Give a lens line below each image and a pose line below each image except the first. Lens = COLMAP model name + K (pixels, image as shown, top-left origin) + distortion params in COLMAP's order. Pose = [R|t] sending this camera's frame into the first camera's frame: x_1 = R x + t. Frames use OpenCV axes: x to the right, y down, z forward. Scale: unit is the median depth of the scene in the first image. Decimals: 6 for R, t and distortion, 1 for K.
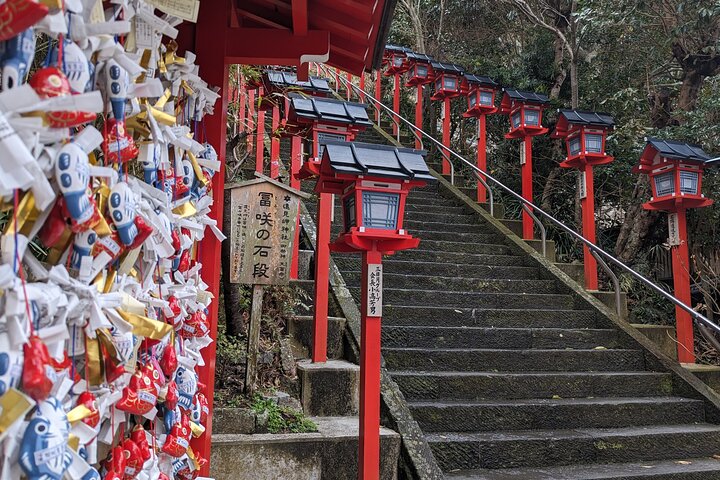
lens RADIAL K [[607.5, 0, 359.1], [0, 607.5, 237.5], [0, 0, 1]] dist [0.035320, -0.015719]
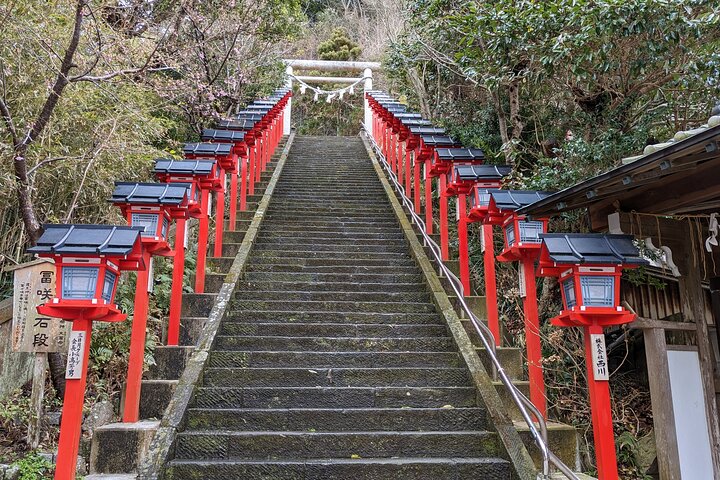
lens RADIAL K [[607.5, 0, 360.6], [0, 607.5, 238.9], [0, 0, 1]] dist [0.035320, -0.015719]
pose [[0.973728, -0.069206, -0.216943, 0.856369], [0.047169, 0.993335, -0.105167, 0.019394], [0.222775, 0.092171, 0.970503, 0.002301]]
